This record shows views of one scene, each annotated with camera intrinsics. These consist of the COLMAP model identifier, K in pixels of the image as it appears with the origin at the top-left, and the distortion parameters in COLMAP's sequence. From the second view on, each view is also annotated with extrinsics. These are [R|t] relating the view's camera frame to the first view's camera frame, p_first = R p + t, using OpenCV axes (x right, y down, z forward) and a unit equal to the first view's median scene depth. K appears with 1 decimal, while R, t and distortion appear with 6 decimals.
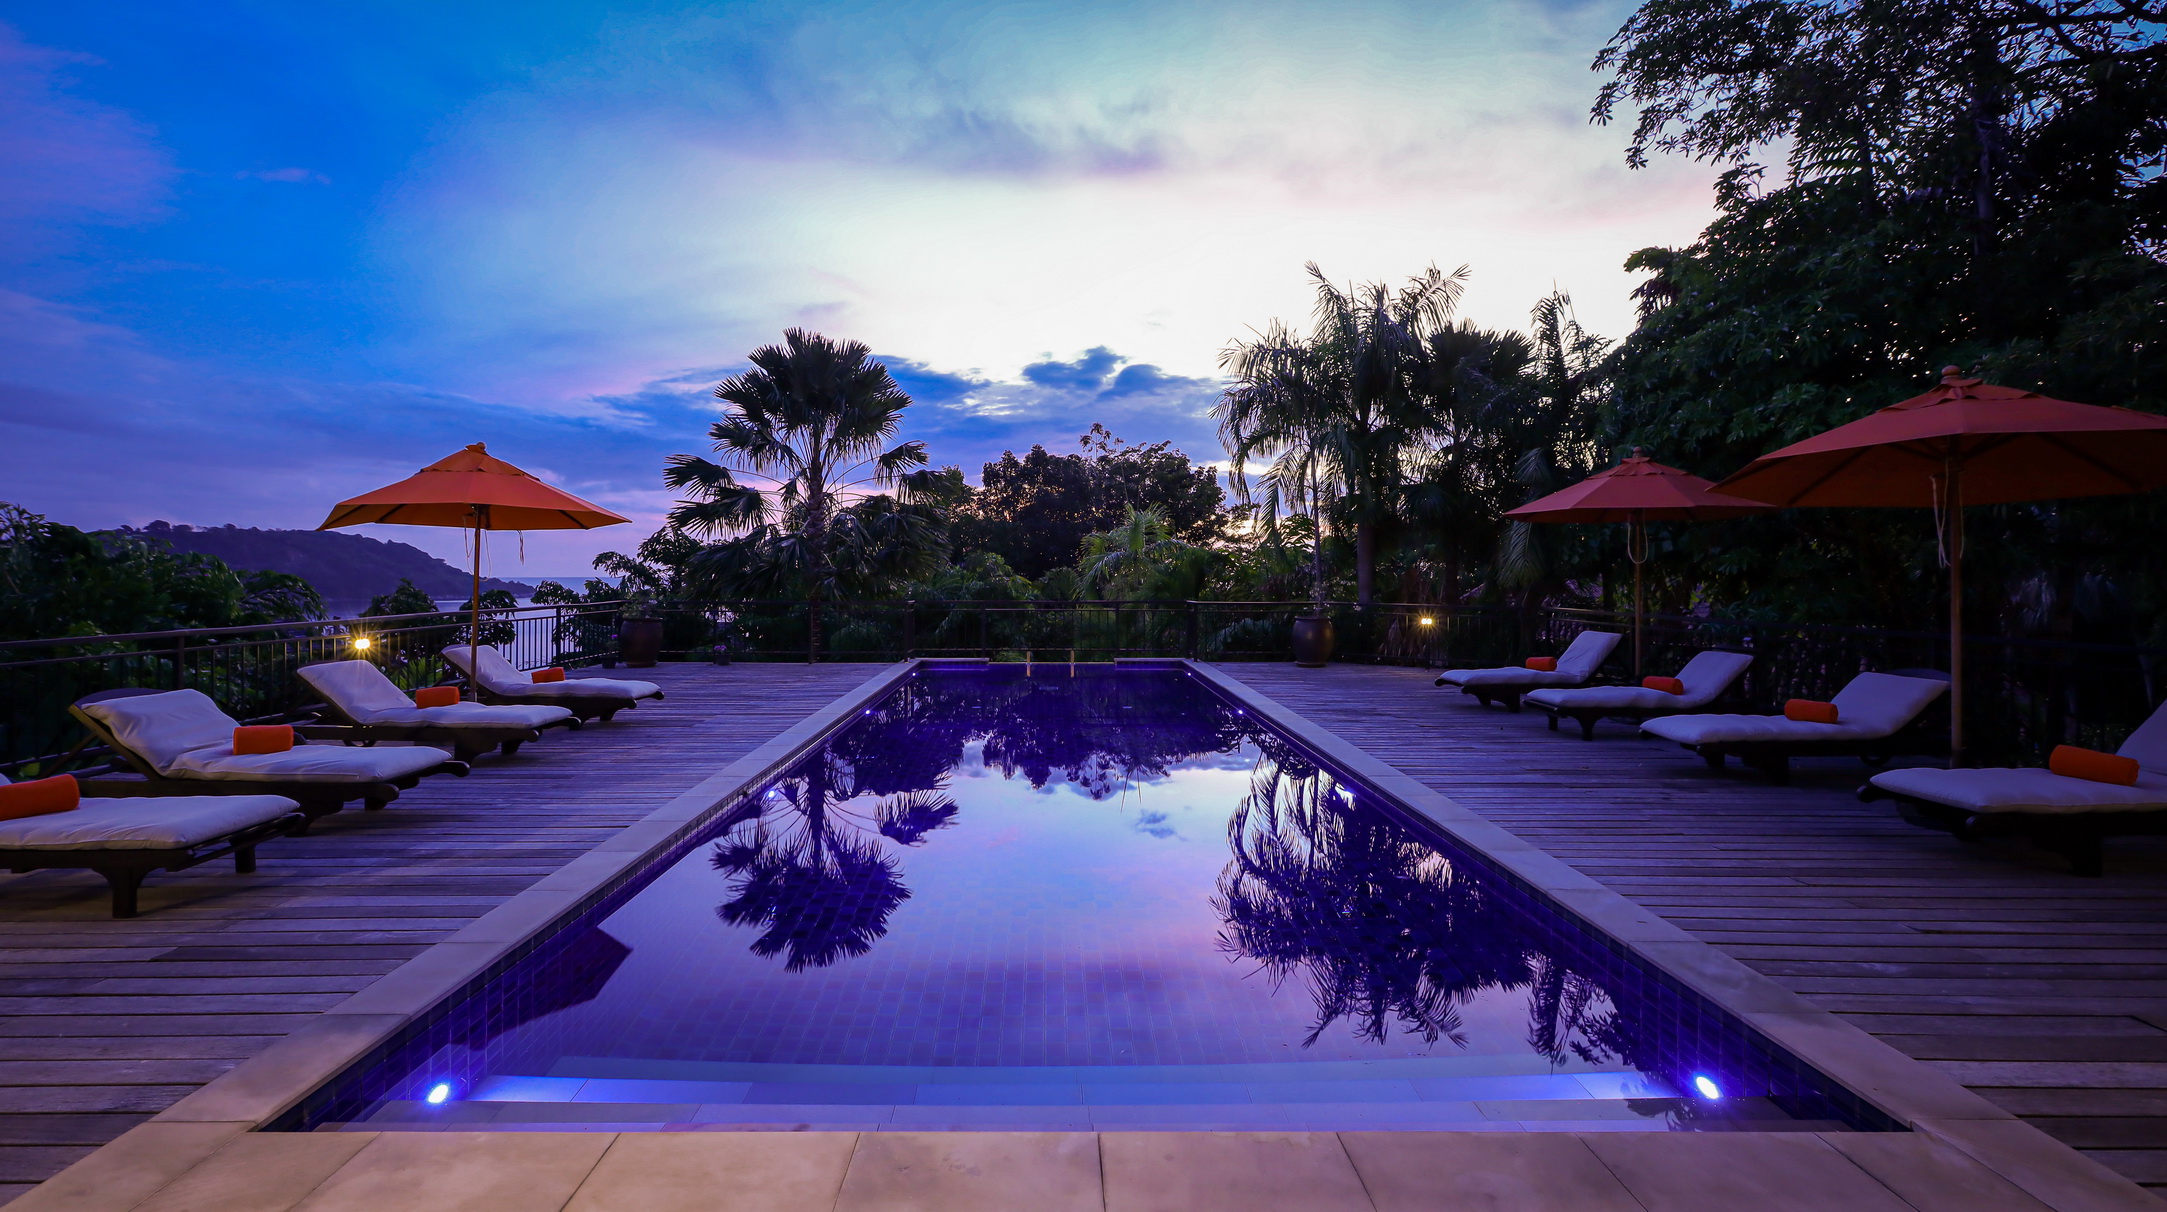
lens RADIAL K [[961.3, 0, 1030.4], [0, 961.3, 583.5], [0, 0, 1]] dist [-0.010867, 0.000231]
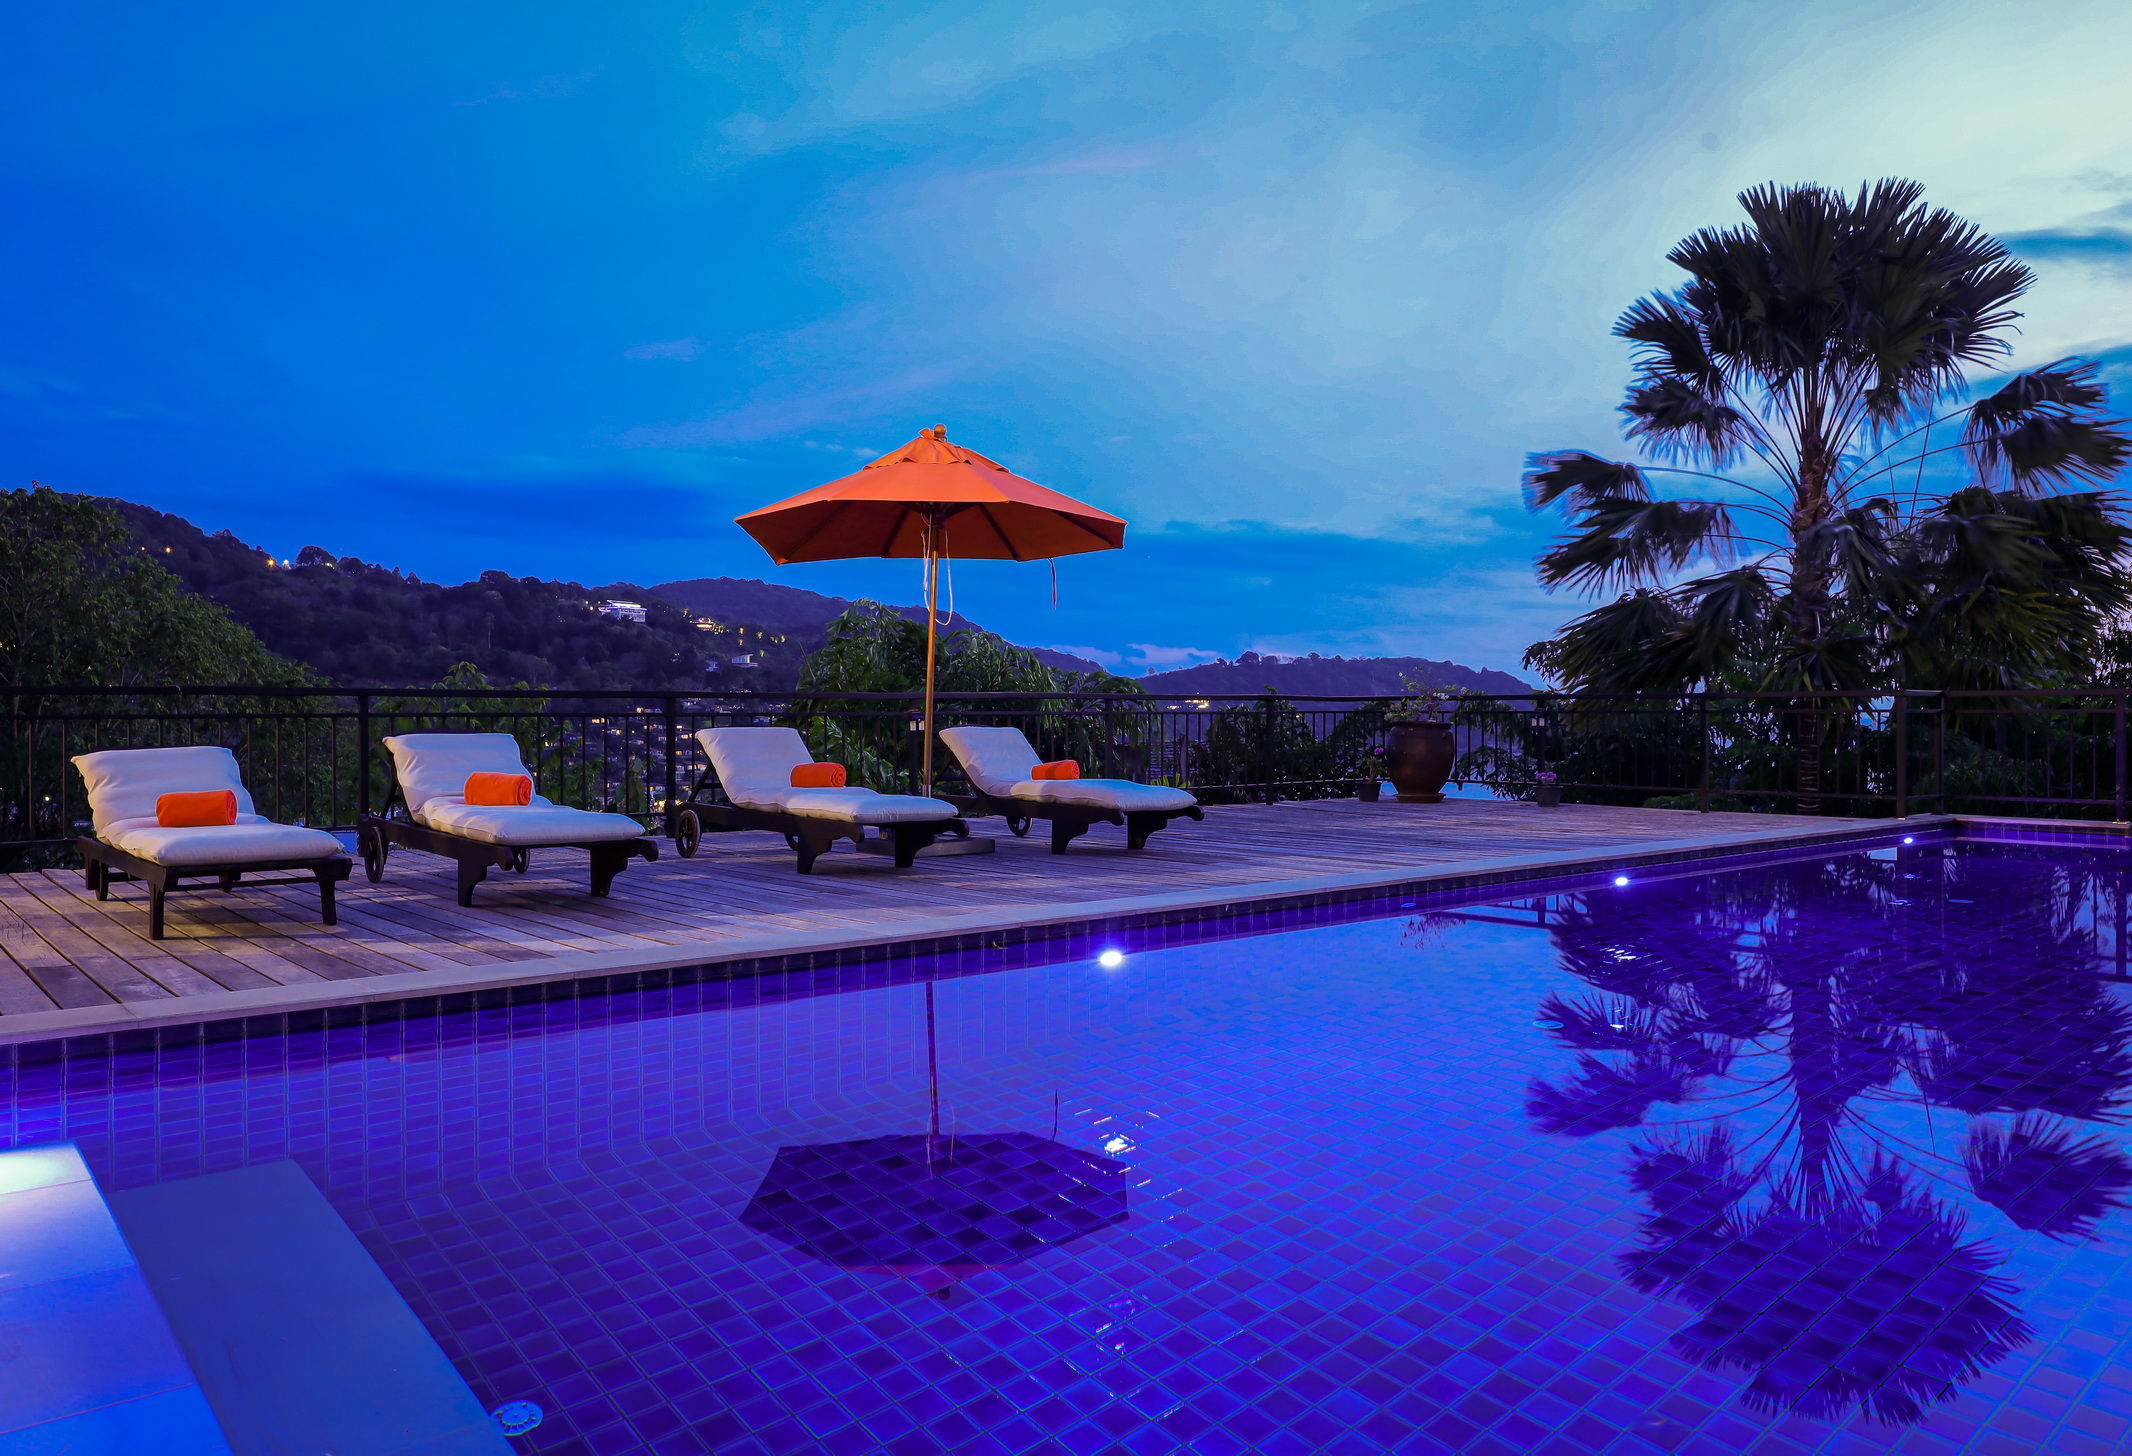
lens RADIAL K [[1519.1, 0, 1038.8], [0, 1519.1, 721.9], [0, 0, 1]] dist [0.008500, -0.000947]
pose [[0.632326, -0.000664, -0.774702, 0.151416], [-0.004559, 0.999979, -0.004578, 0.033761], [0.774689, 0.006427, 0.632310, 0.167639]]
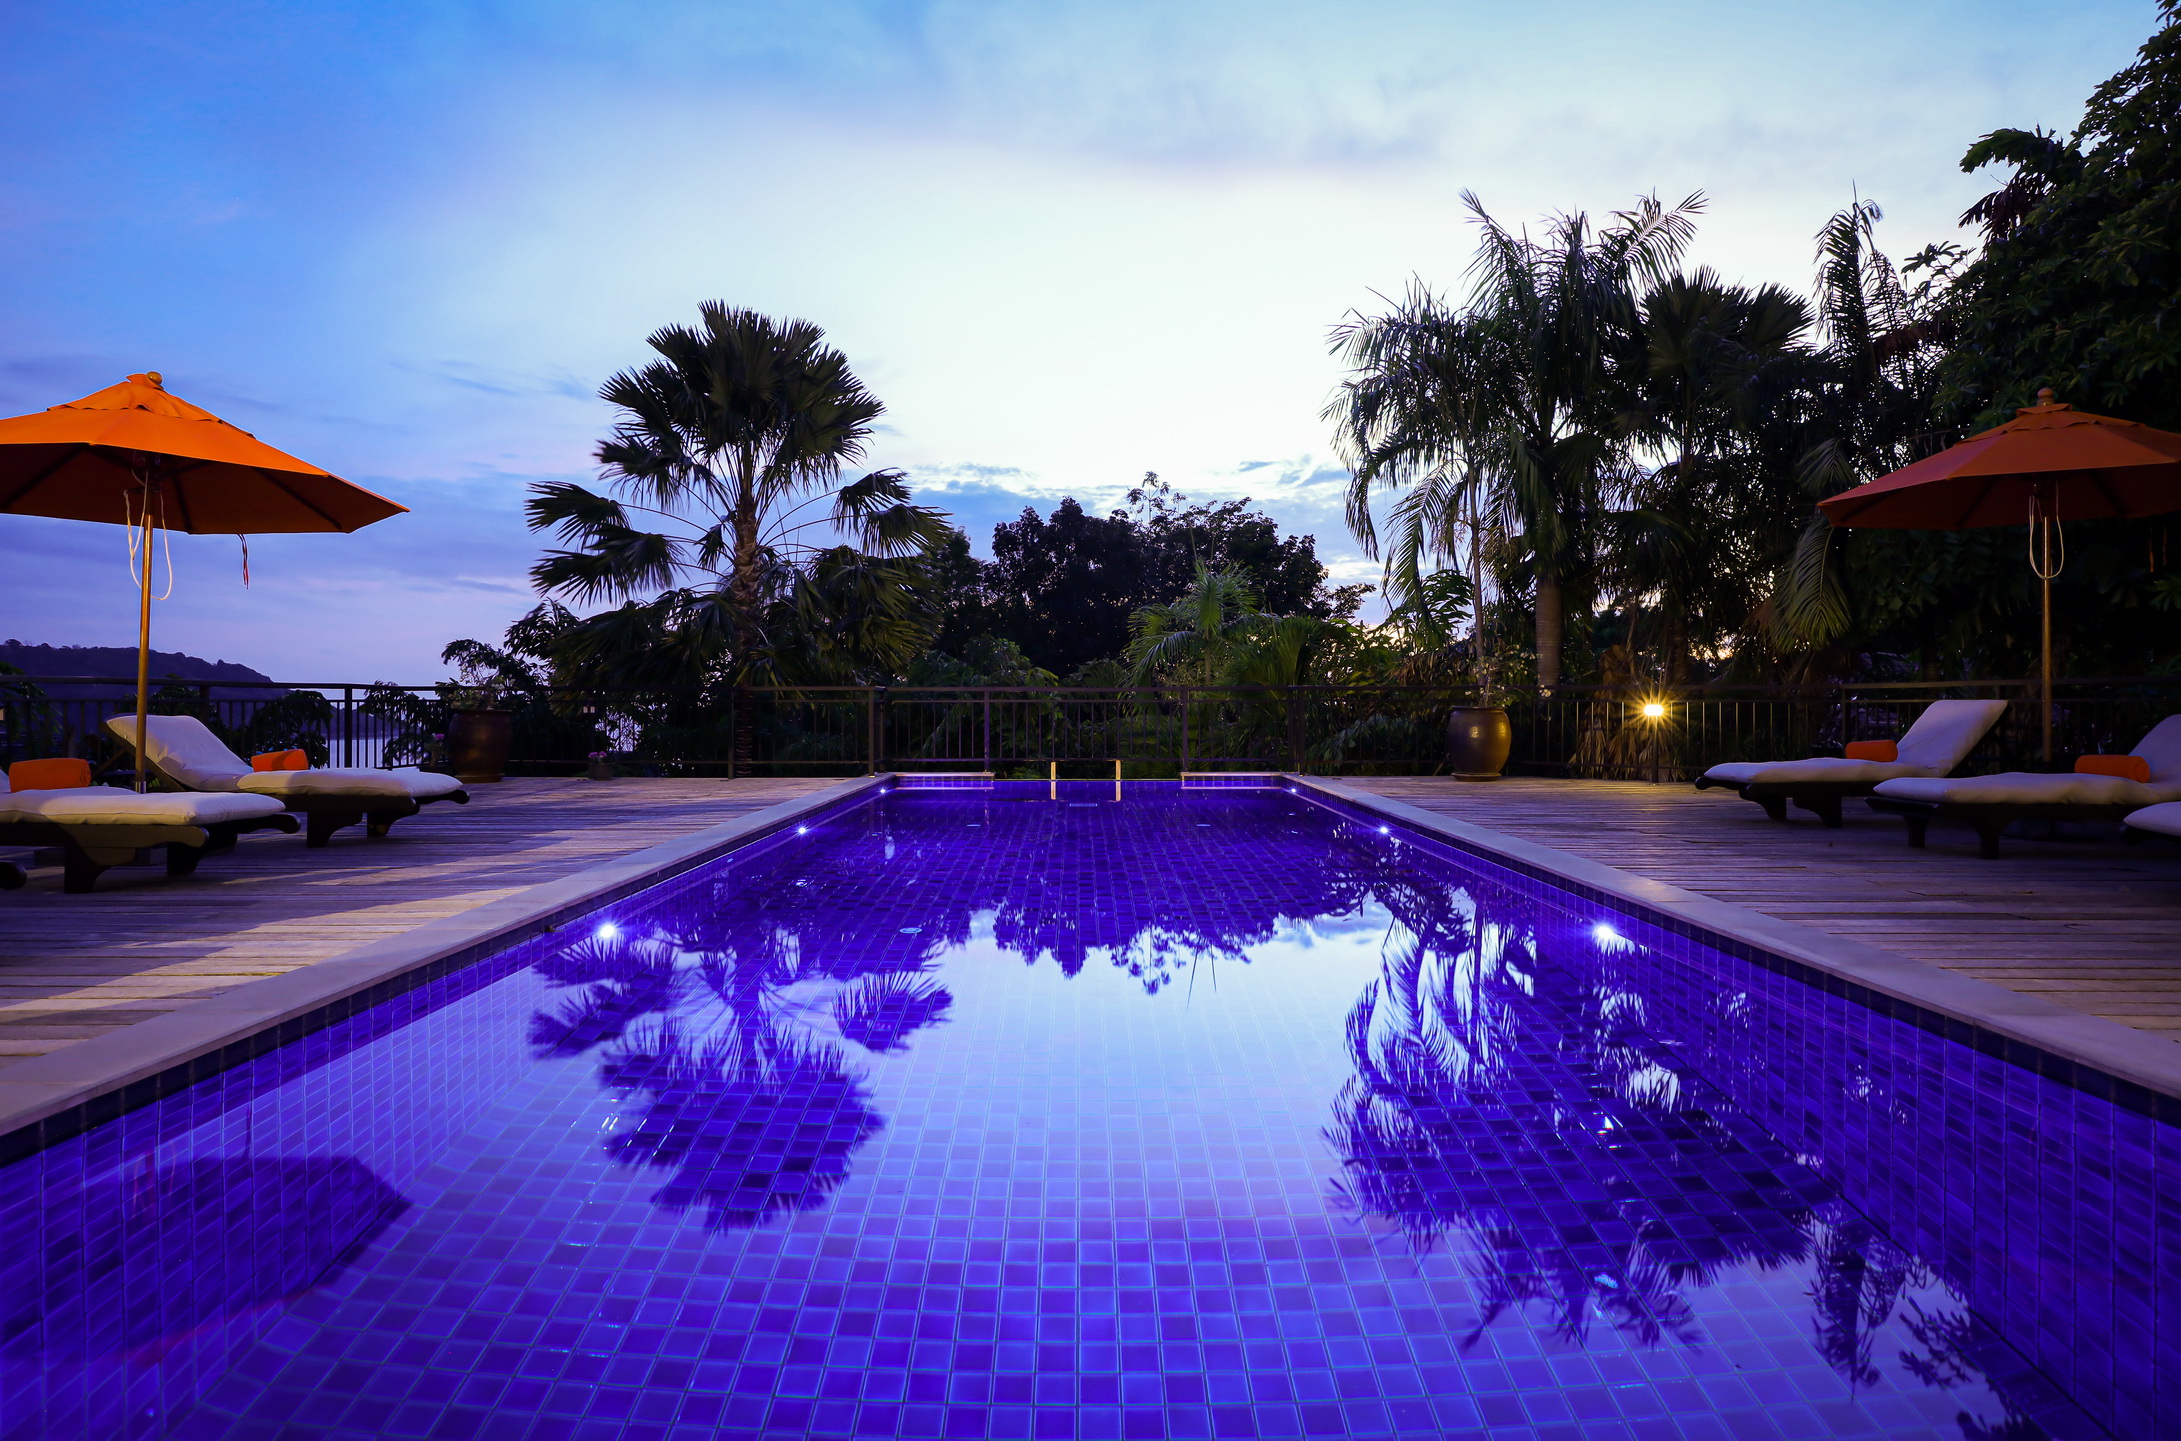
lens RADIAL K [[1267.2, 0, 1036.1], [0, 1267.2, 710.7], [0, 0, 1]] dist [-0.007365, -0.001597]
pose [[0.999822, -0.002680, -0.018655, 0.001886], [0.002579, 0.999982, -0.005430, 0.034754], [0.018669, 0.005381, 0.999811, 0.095289]]
